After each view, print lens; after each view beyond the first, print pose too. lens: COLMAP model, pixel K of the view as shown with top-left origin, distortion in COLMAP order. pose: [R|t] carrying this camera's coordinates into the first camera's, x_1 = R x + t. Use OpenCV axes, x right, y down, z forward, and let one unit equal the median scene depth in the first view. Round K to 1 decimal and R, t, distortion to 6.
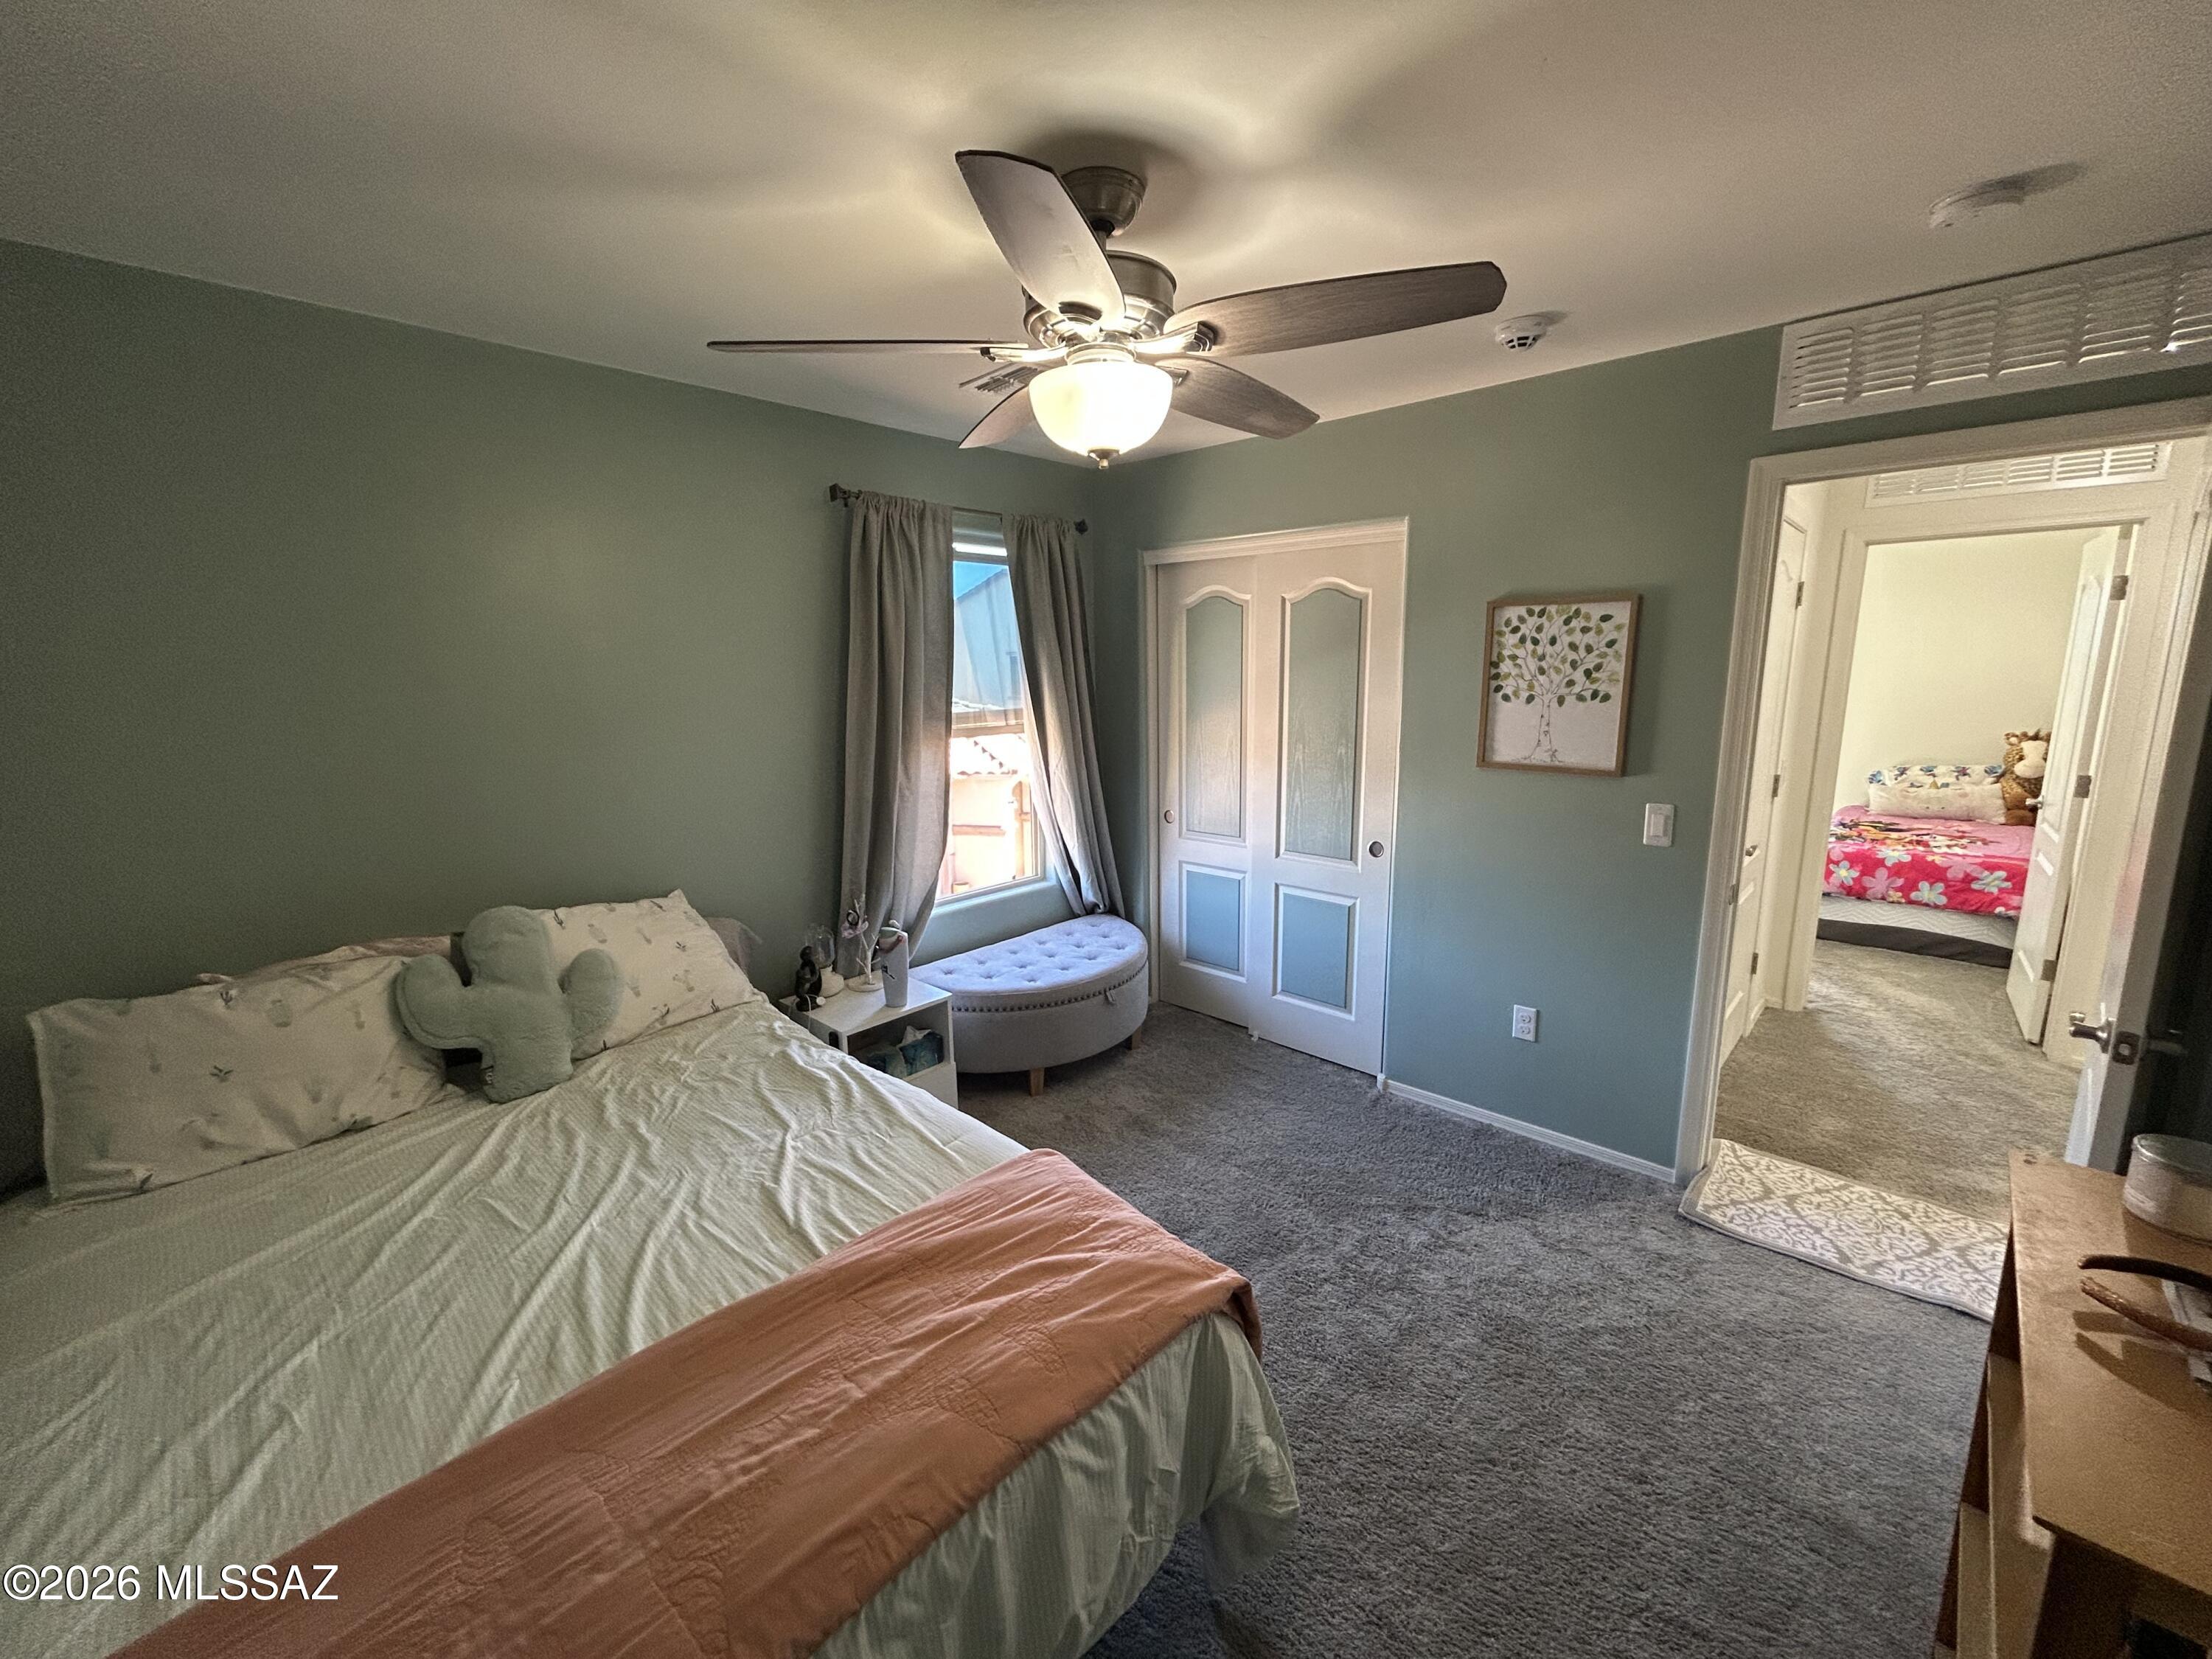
lens RADIAL K [[892.2, 0, 1102.3], [0, 892.2, 825.8], [0, 0, 1]] dist [-0.001792, 0.000036]
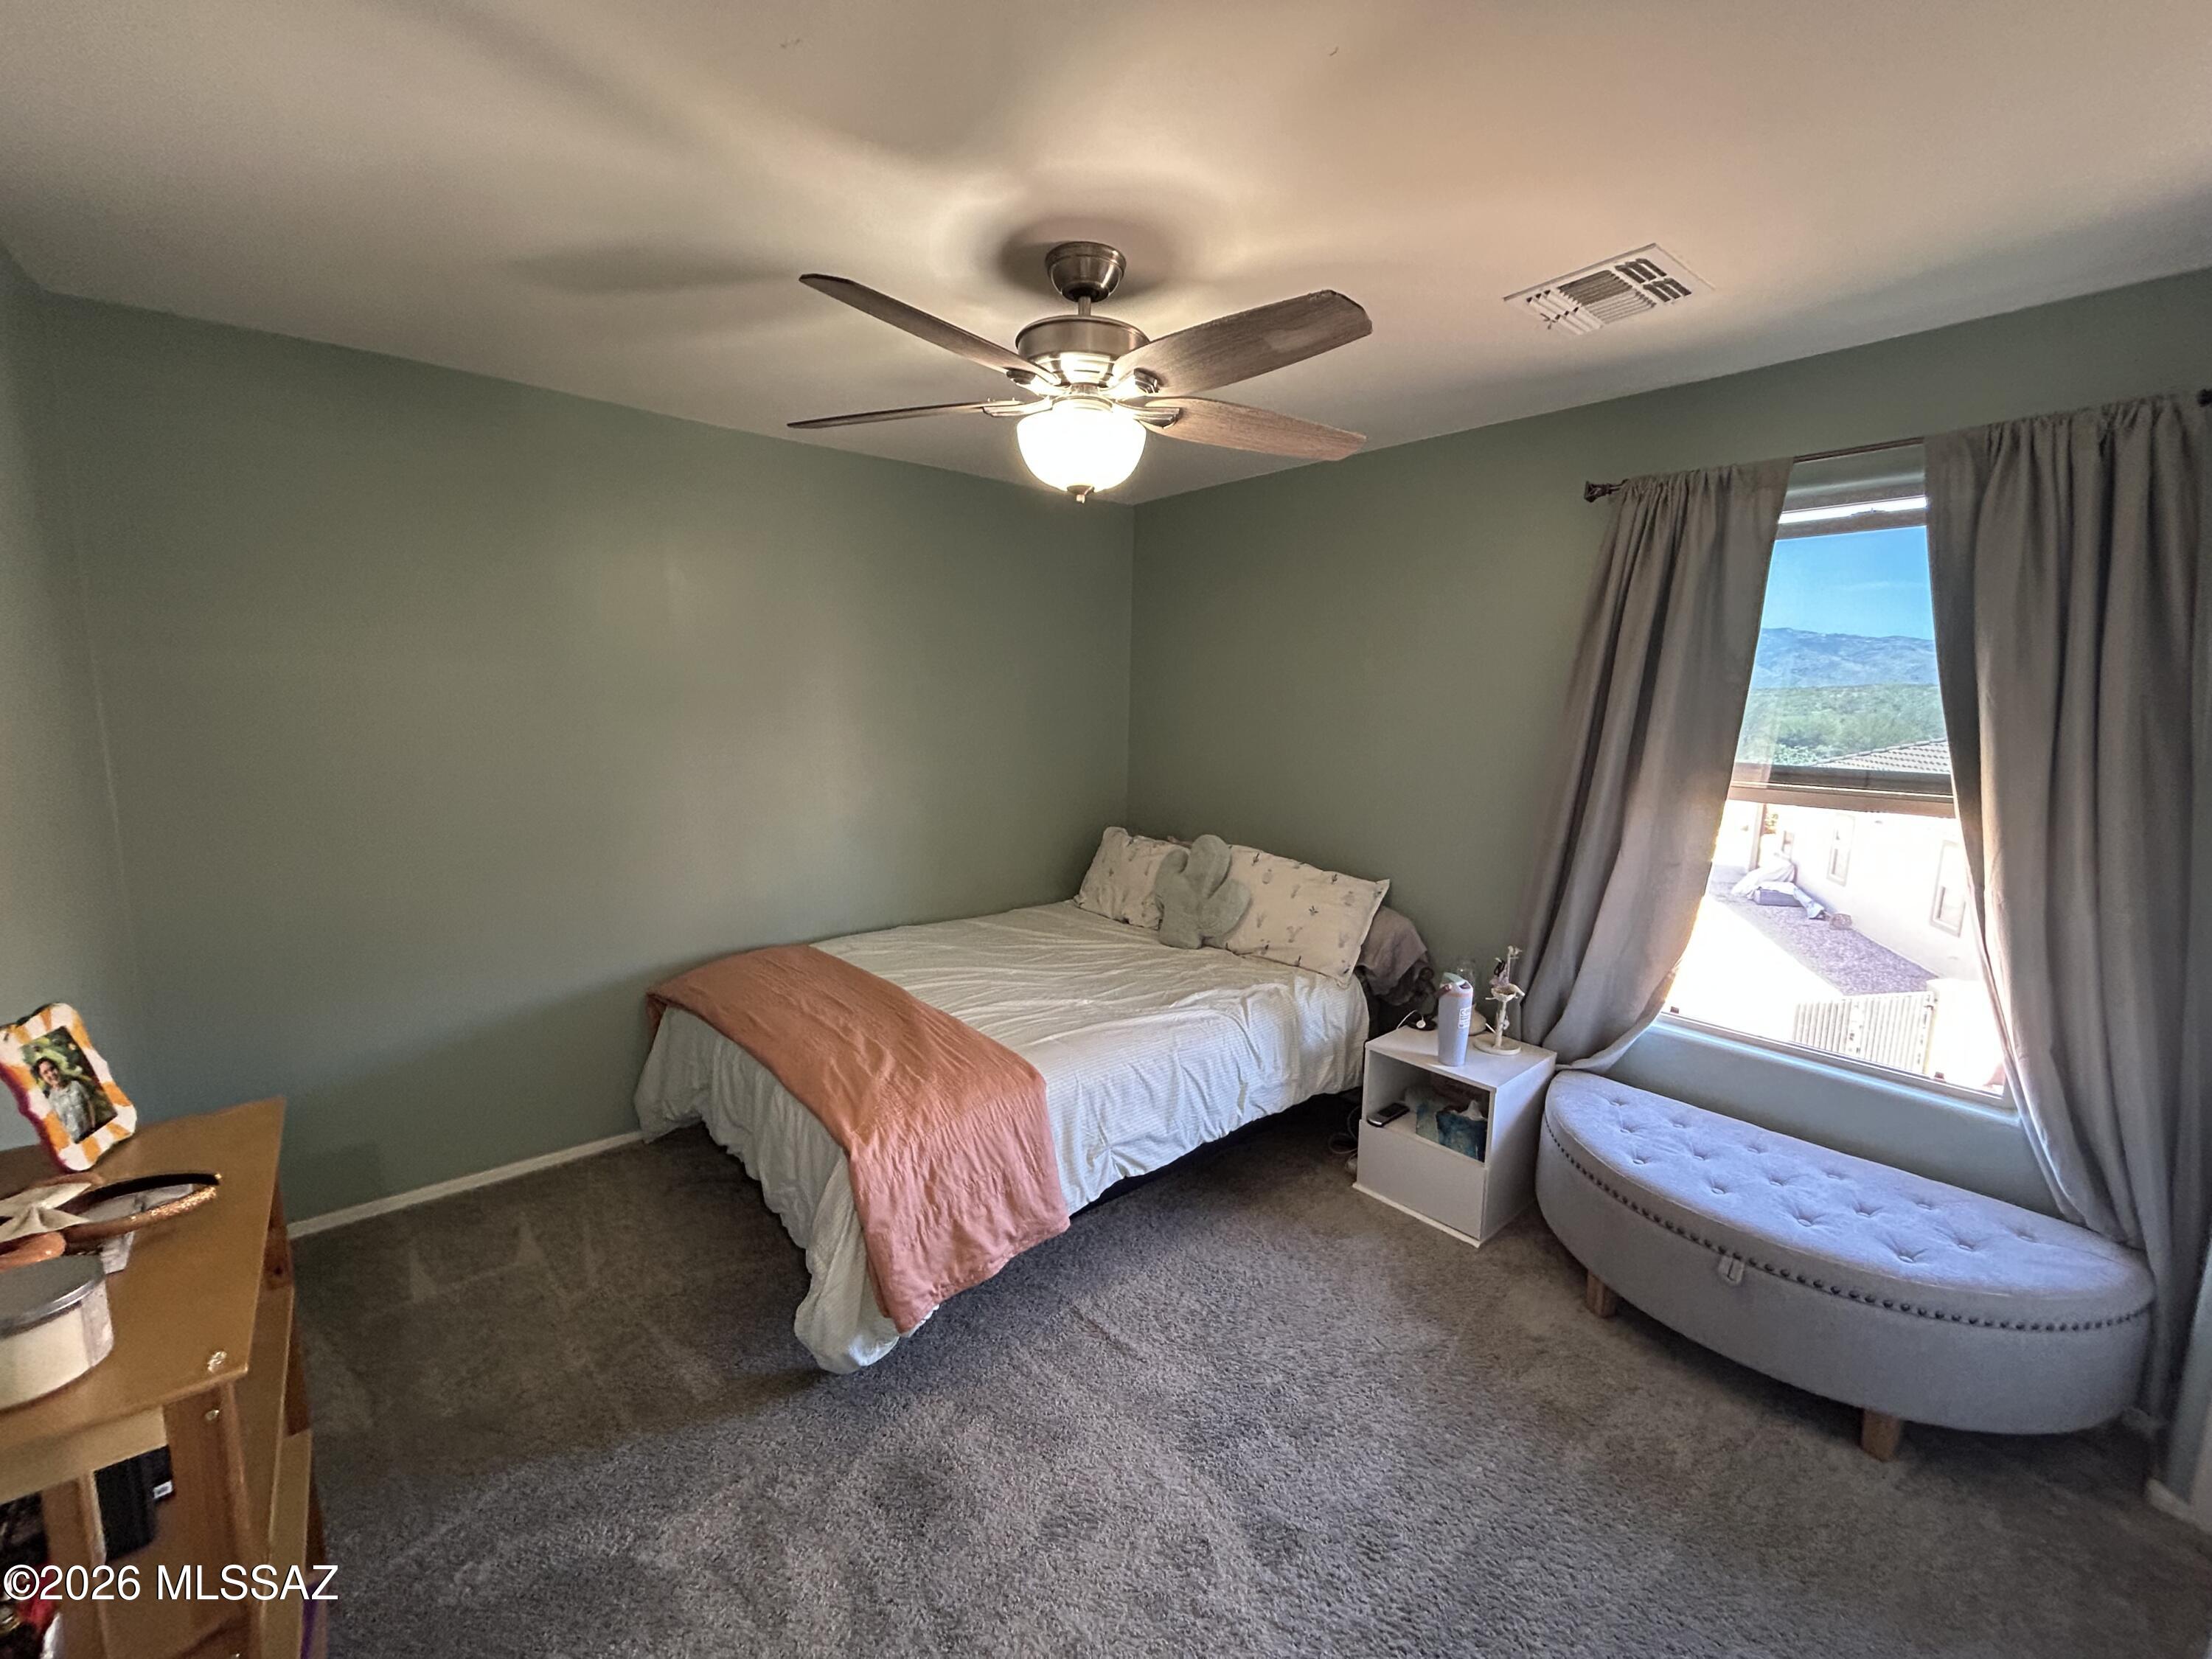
lens RADIAL K [[892.2, 0, 1102.0], [0, 892.2, 825.6], [0, 0, 1]] dist [-0.001792, 0.000036]
pose [[-0.108791, 0.158926, -0.981278, 0.706840], [-0.197283, 0.964050, 0.178008, -0.131867], [0.974291, 0.212956, -0.073526, 0.727559]]
